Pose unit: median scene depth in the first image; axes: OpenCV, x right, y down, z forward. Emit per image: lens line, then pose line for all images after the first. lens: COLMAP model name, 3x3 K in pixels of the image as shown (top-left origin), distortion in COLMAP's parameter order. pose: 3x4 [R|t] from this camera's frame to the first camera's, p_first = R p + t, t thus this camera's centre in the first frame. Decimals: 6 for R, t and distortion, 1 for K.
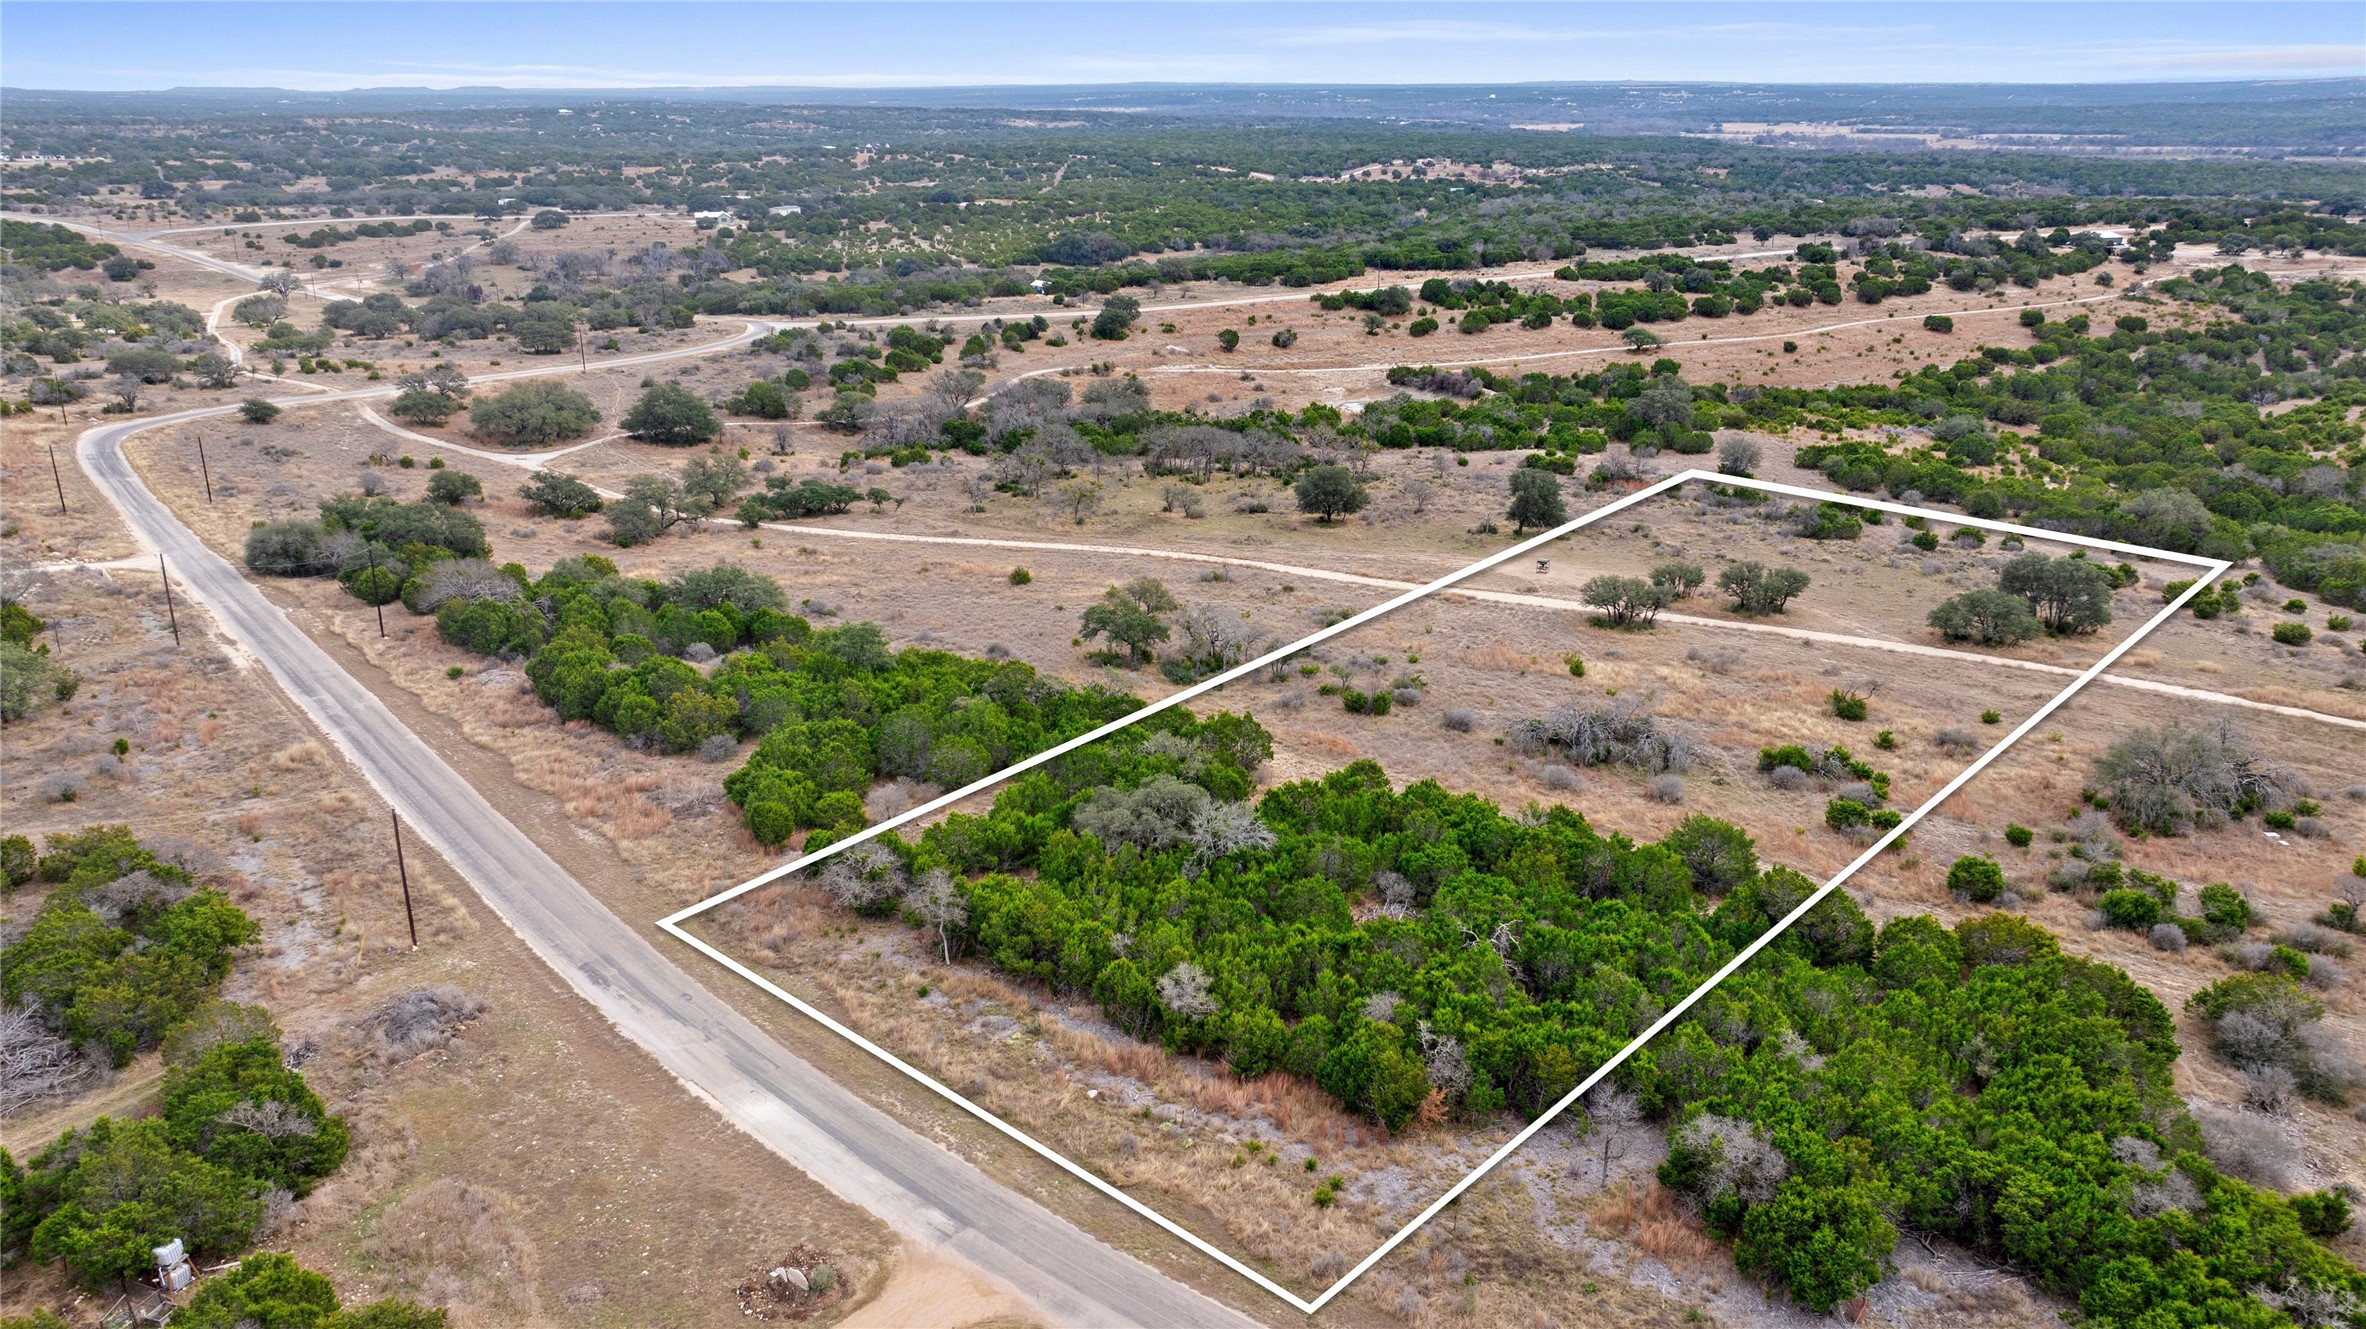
lens RADIAL K [[1683.7, 0, 1192.8], [0, 1683.7, 657.6], [0, 0, 1]] dist [-0.007581, -0.016231]
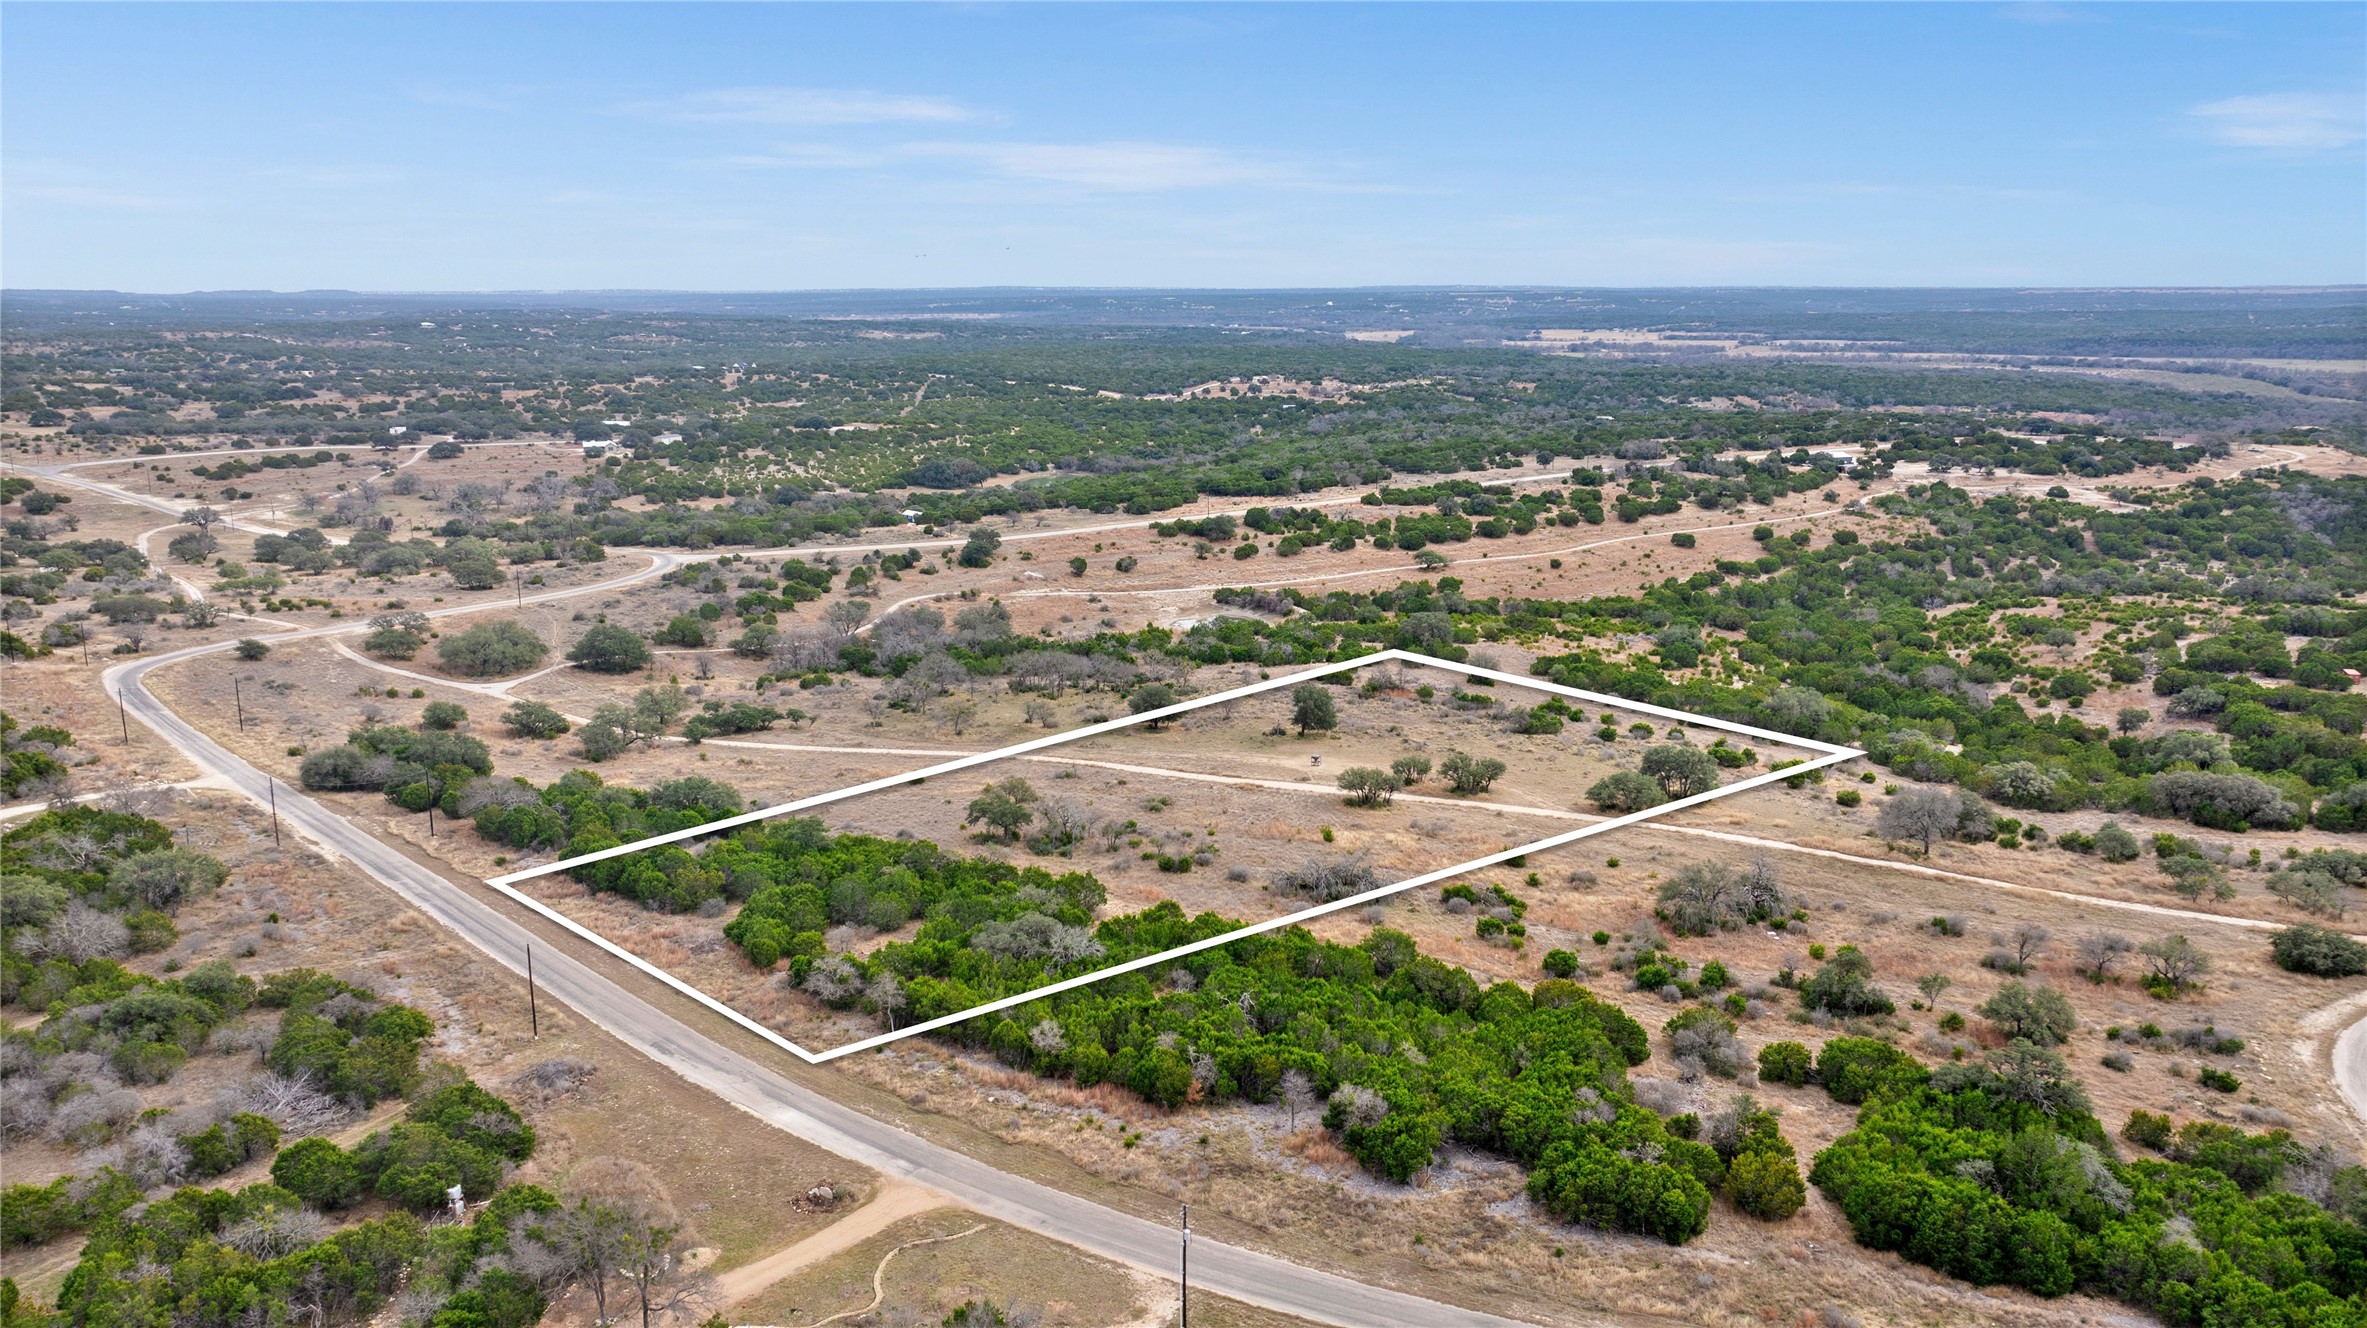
lens RADIAL K [[1684.4, 0, 1193.3], [0, 1684.4, 657.1], [0, 0, 1]] dist [-0.007581, -0.016231]
pose [[0.996263, -0.017509, 0.084577, 0.001420], [0.026817, 0.993547, -0.110201, 0.004669], [-0.082102, 0.112058, 0.990304, -0.183711]]
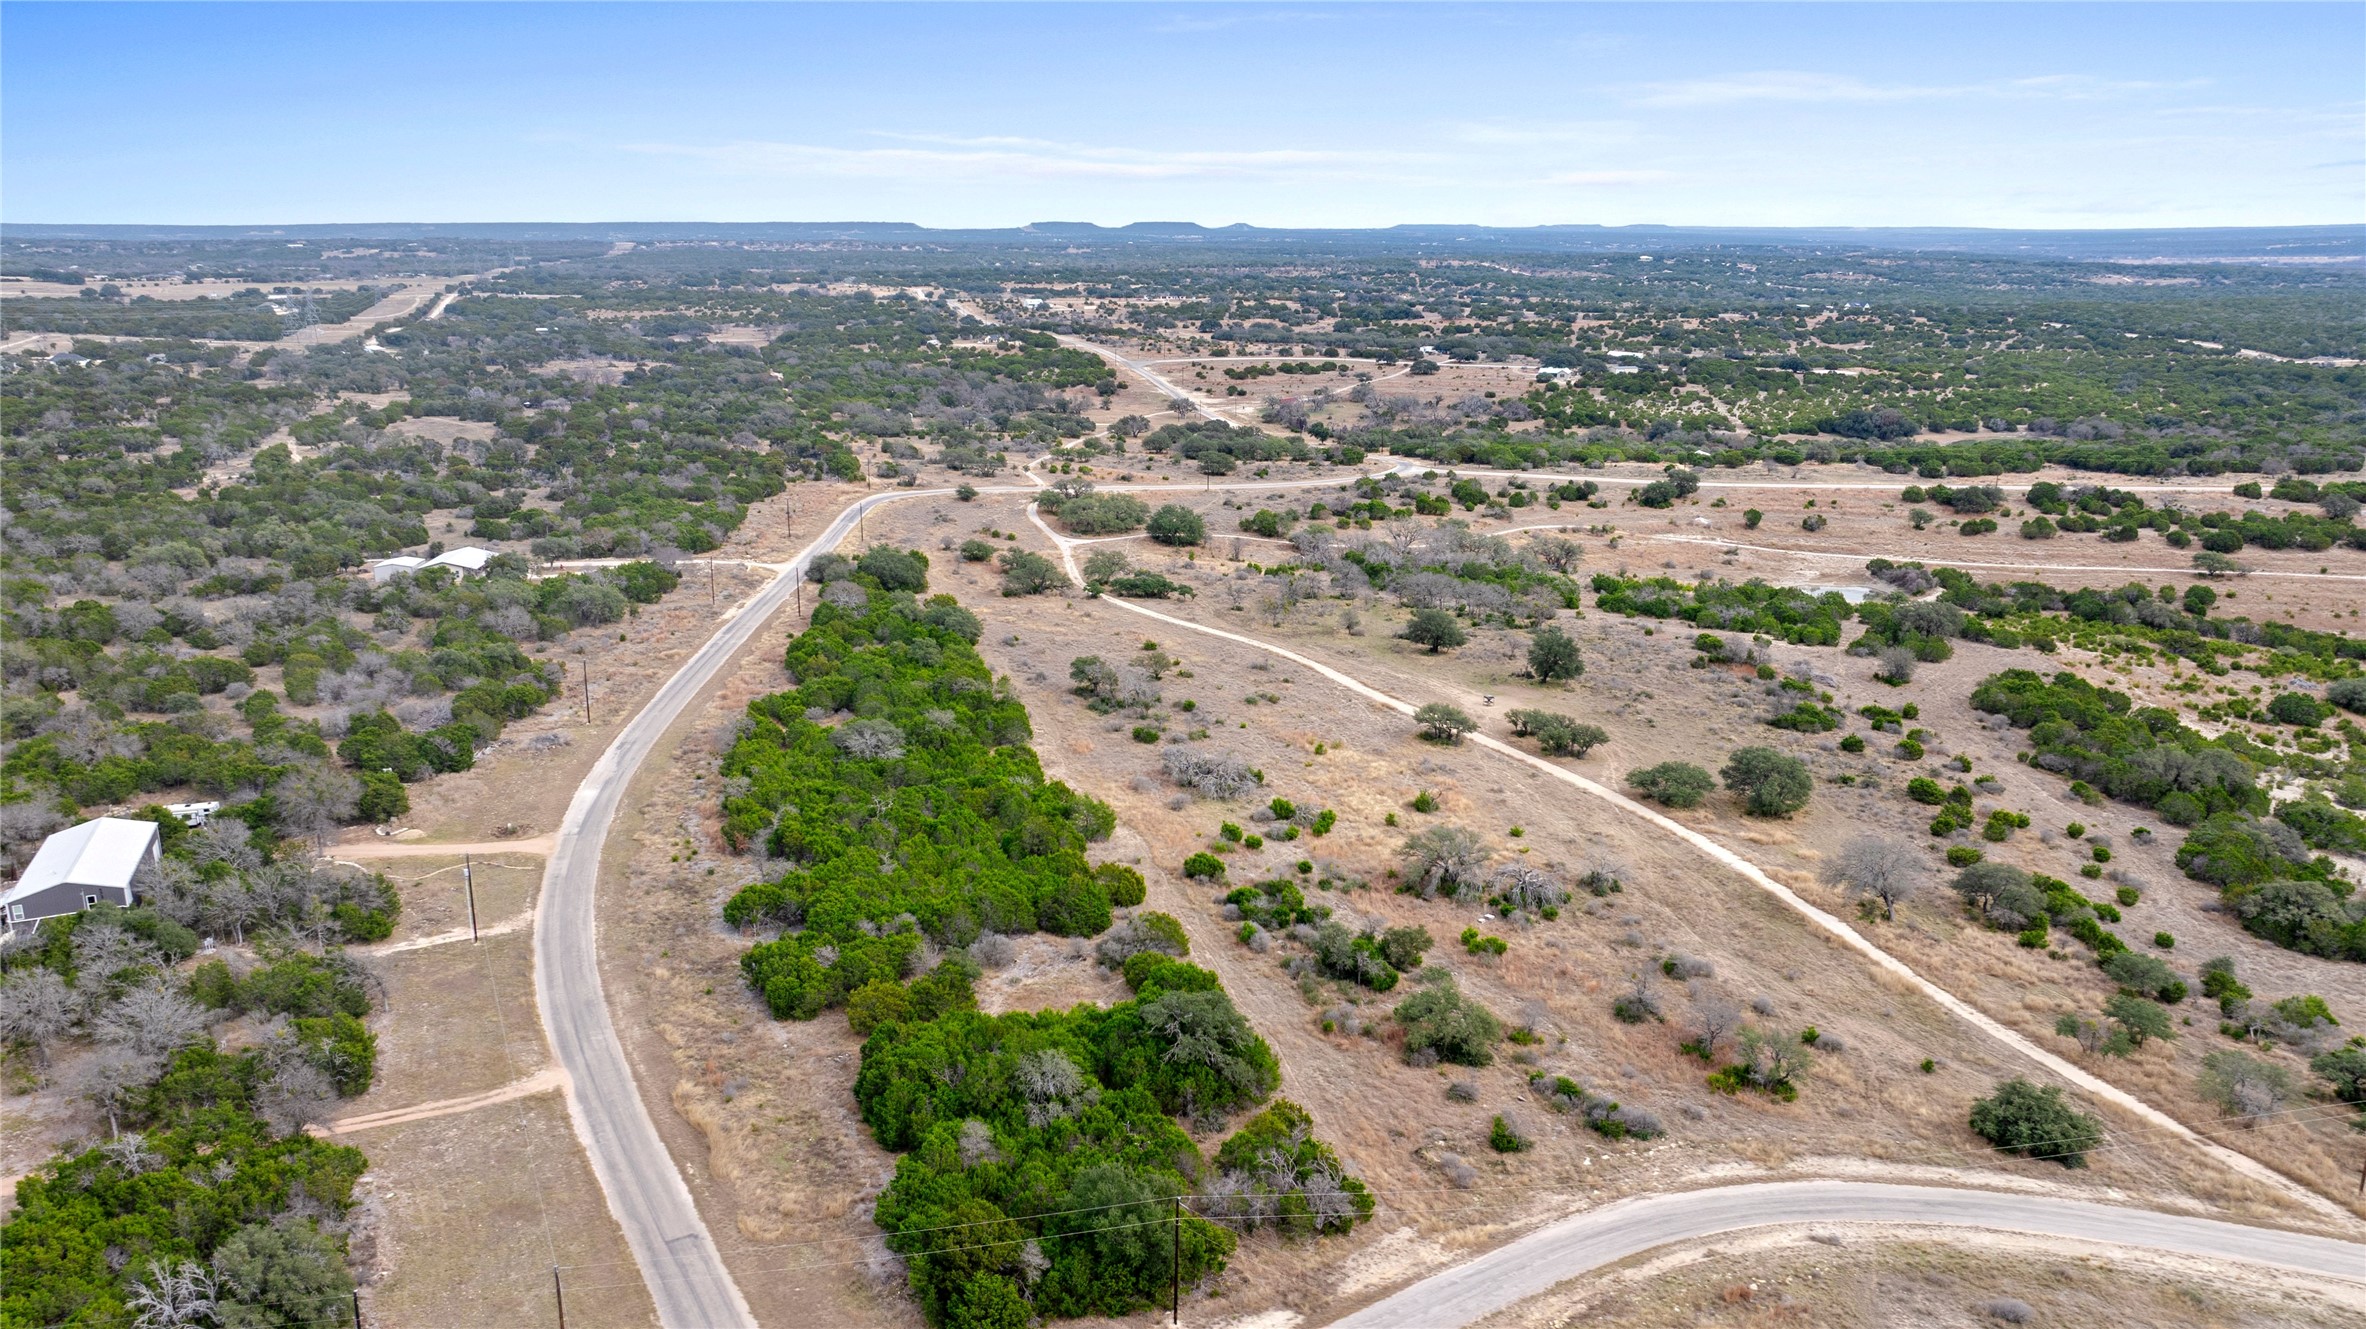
lens RADIAL K [[1683.7, 0, 1192.8], [0, 1683.7, 657.6], [0, 0, 1]] dist [-0.007581, -0.016231]
pose [[0.796500, 0.153315, -0.584878, 0.474192], [-0.196693, 0.980405, -0.010867, -0.016590], [0.571752, 0.123697, 0.811048, -0.123956]]
